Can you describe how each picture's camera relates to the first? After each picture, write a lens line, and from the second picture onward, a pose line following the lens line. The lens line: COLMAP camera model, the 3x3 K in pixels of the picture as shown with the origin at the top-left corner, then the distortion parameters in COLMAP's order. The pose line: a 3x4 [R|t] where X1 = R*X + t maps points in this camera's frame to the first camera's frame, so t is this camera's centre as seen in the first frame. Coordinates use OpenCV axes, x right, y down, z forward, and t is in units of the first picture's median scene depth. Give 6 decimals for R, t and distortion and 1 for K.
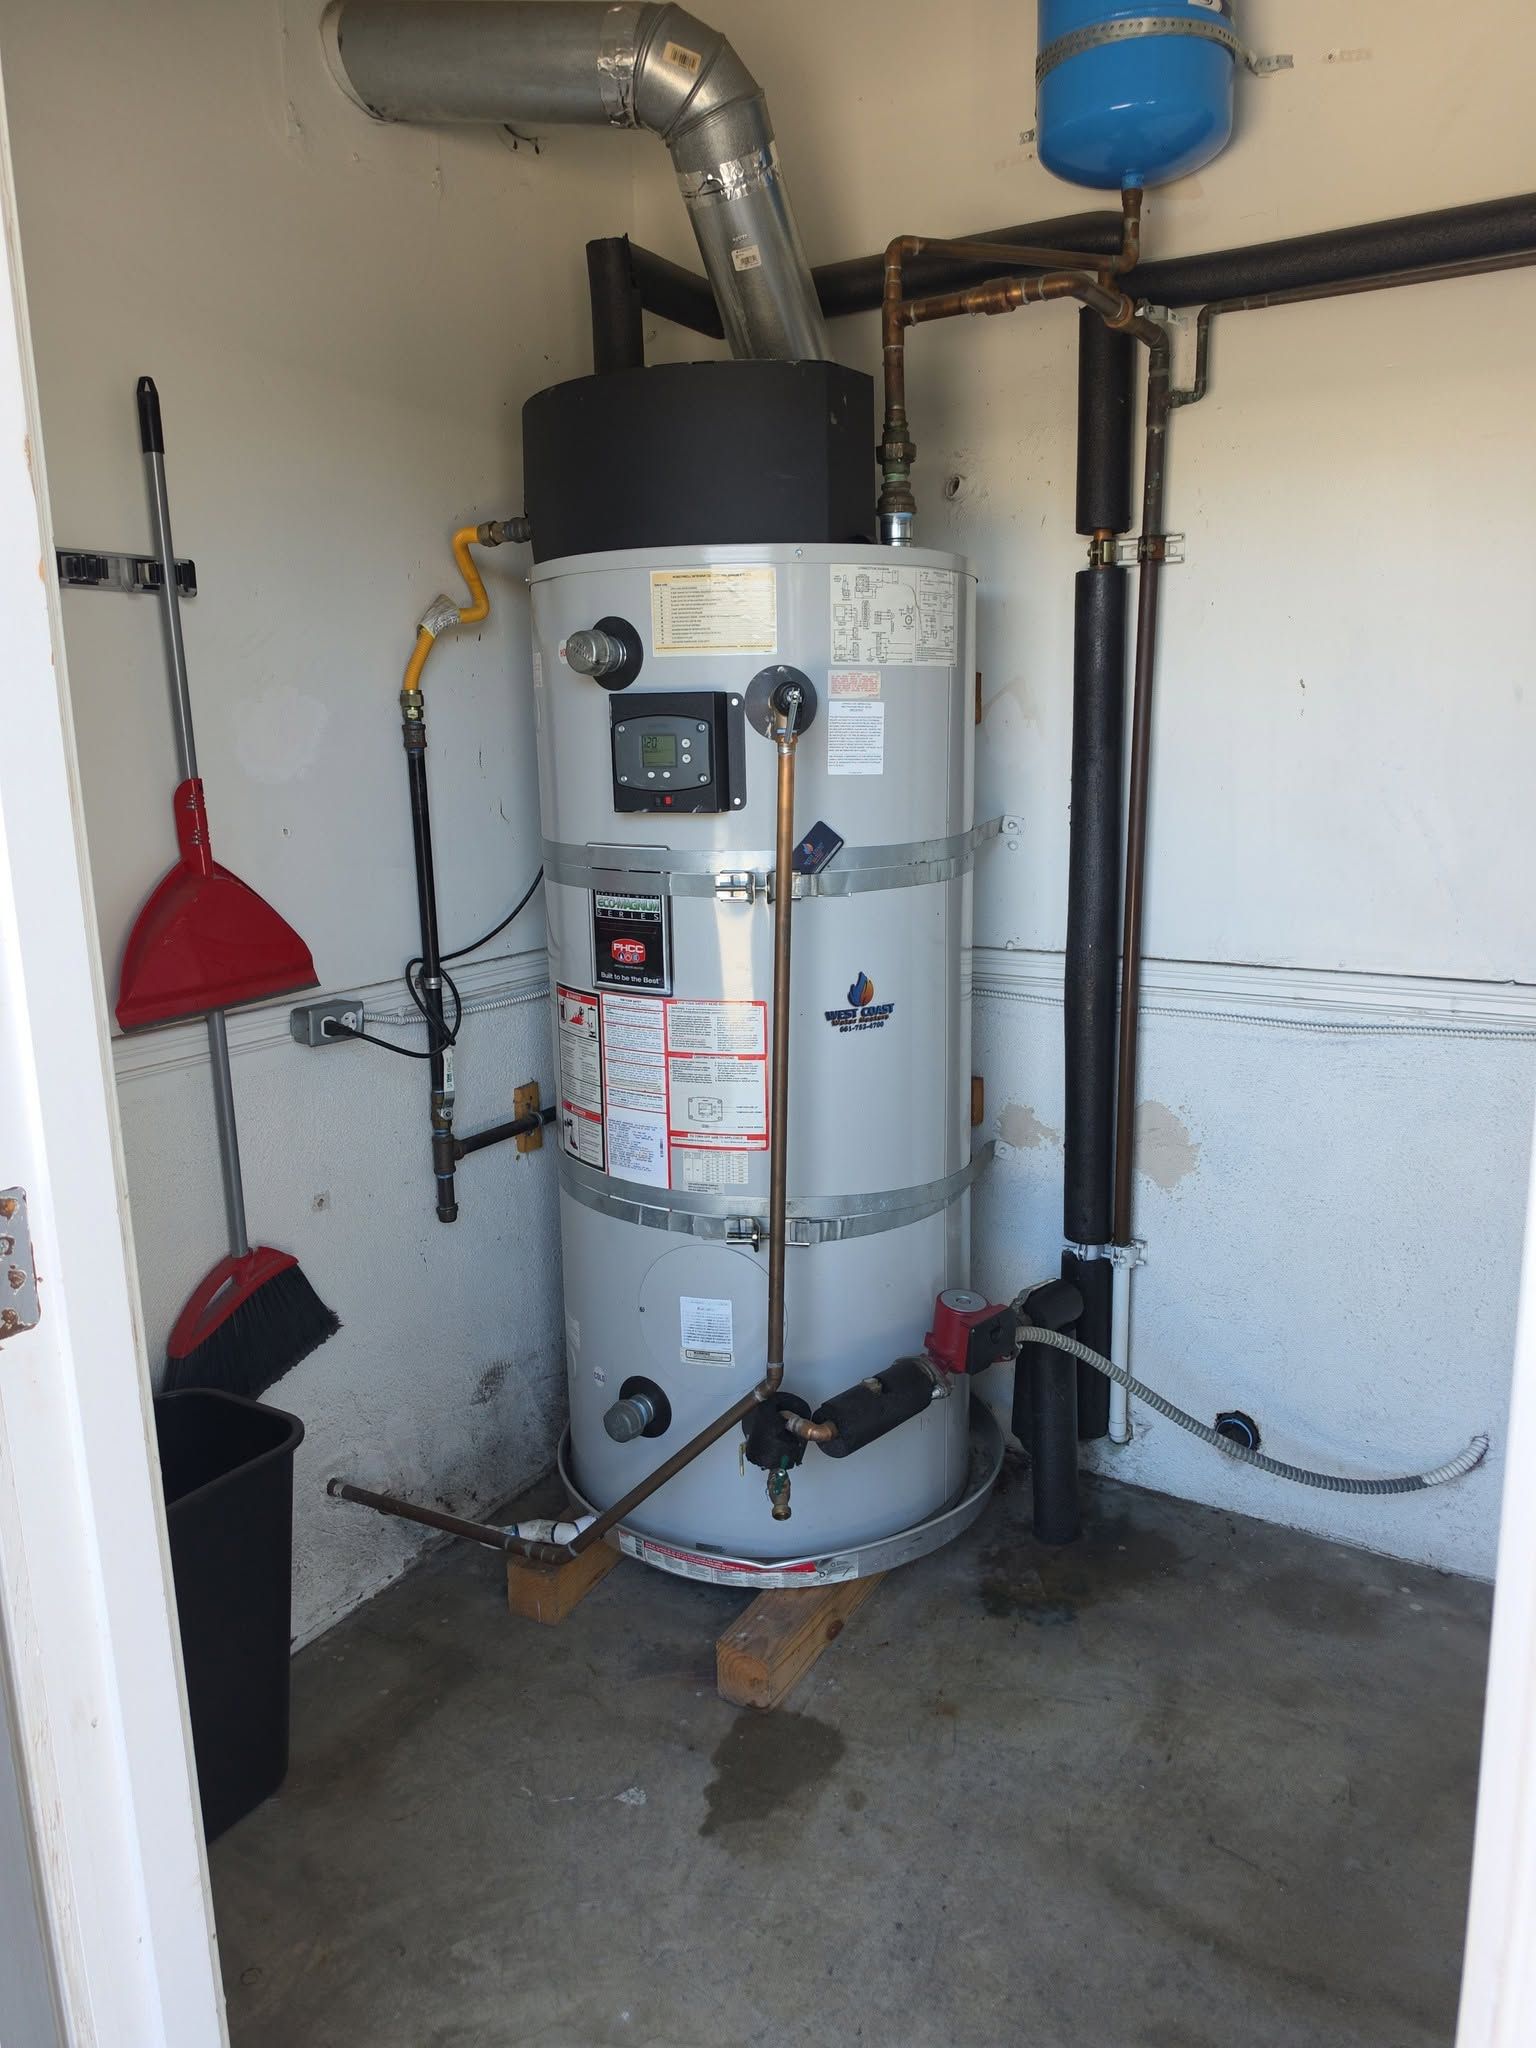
lens RADIAL K [[1388.6, 0, 767.5], [0, 1388.6, 1020.3], [0, 0, 1]] dist [-0.003819, -0.002368]
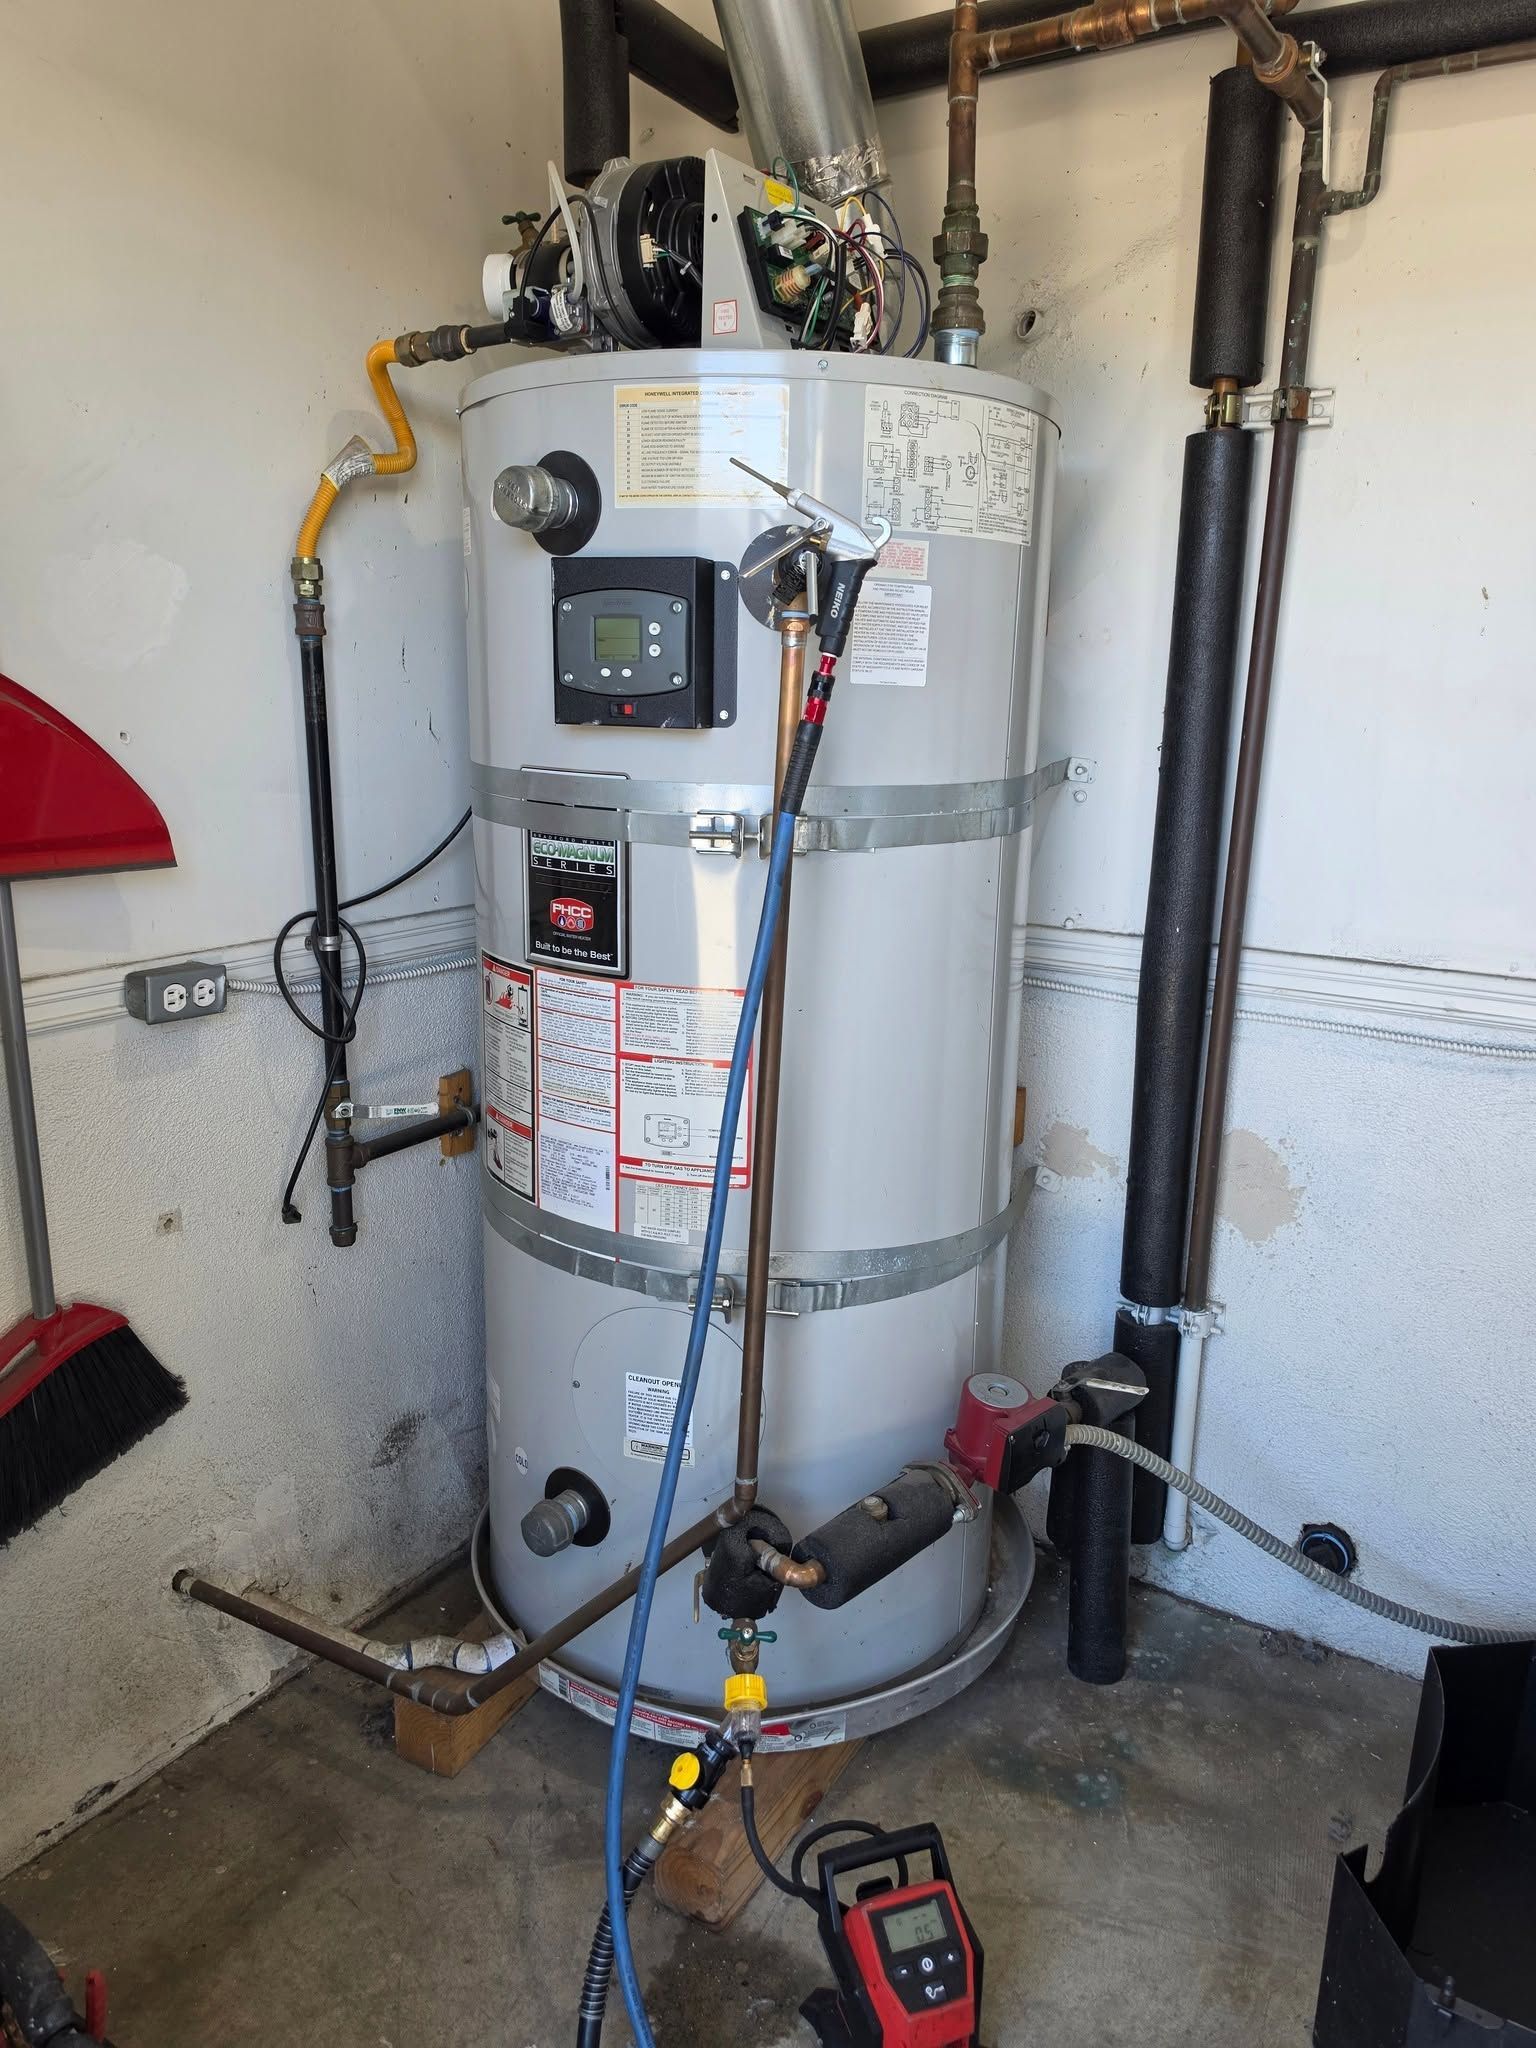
lens RADIAL K [[1388.6, 0, 768.9], [0, 1388.6, 1027.6], [0, 0, 1]] dist [-0.003819, -0.002368]
pose [[0.999202, 0.039952, 0.000287, 0.007102], [-0.039935, 0.998488, 0.037763, -0.020171], [0.001222, -0.037745, 0.999287, 0.237399]]
